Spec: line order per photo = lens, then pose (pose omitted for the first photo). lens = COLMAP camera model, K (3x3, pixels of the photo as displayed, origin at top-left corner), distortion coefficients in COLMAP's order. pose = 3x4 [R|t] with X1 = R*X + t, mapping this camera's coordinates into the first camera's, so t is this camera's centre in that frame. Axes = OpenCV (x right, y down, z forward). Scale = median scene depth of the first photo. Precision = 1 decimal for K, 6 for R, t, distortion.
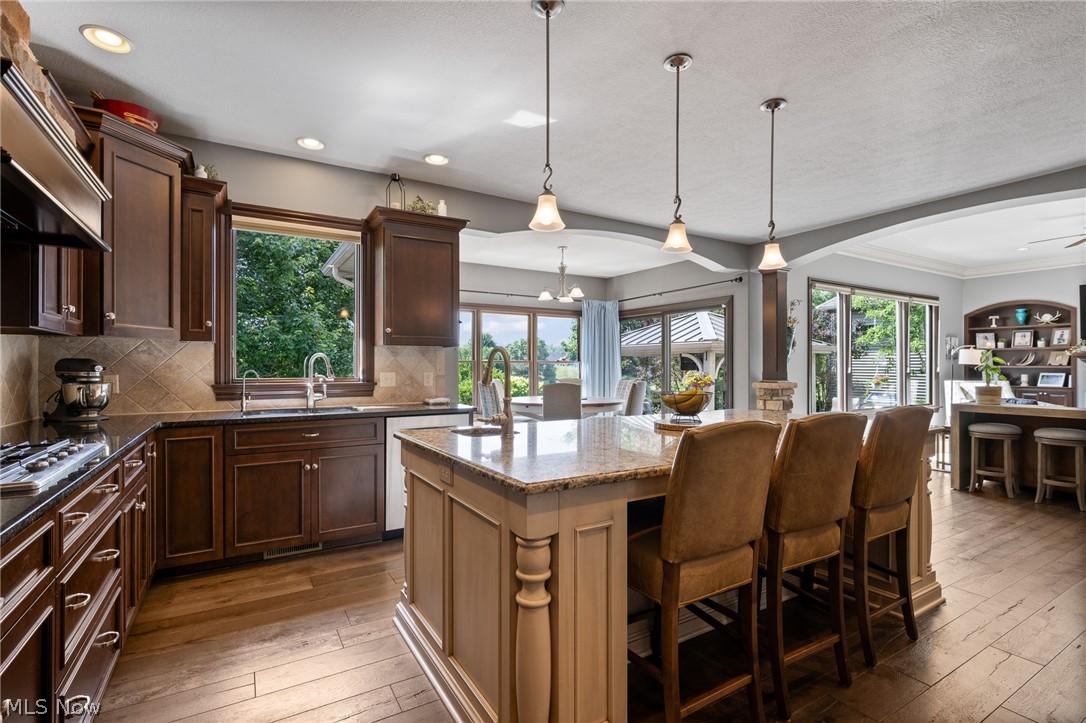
lens RADIAL K [[507.8, 0, 542.6], [0, 507.8, 366.0], [0, 0, 1]] dist [-0.001094, -0.000045]
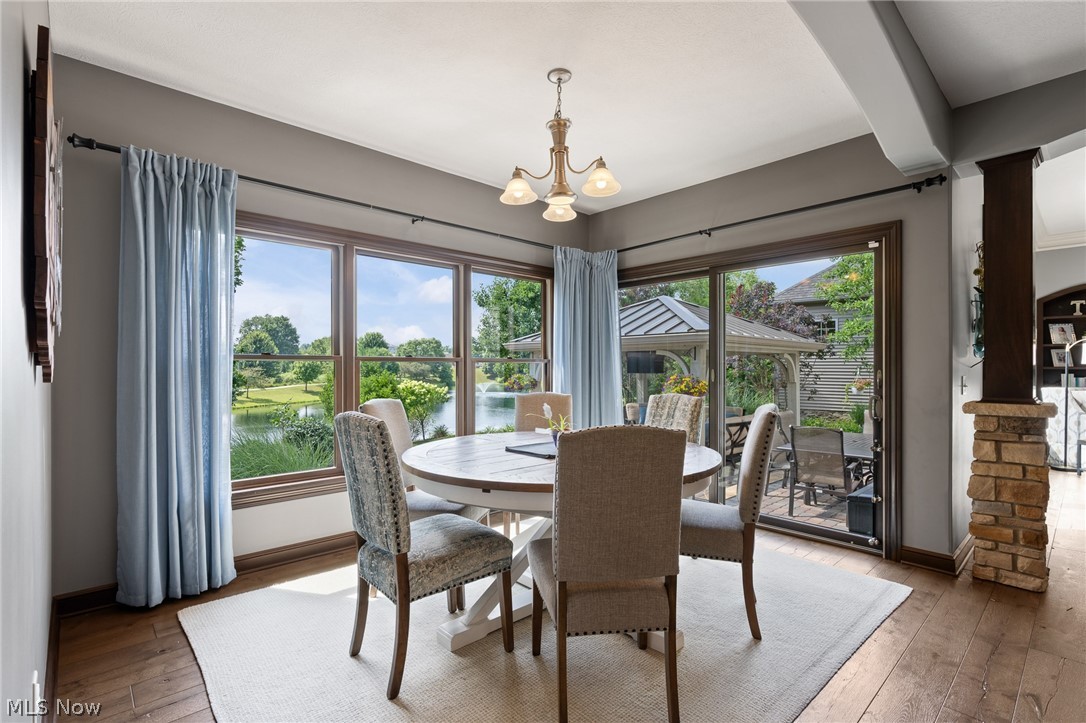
lens RADIAL K [[510.4, 0, 547.1], [0, 510.4, 364.7], [0, 0, 1]] dist [0.000685, 0.000059]
pose [[0.977779, 0.000115, 0.209640, -0.042050], [0.001069, 0.999984, -0.005534, -0.000186], [-0.209637, 0.005636, 0.977763, 0.457712]]
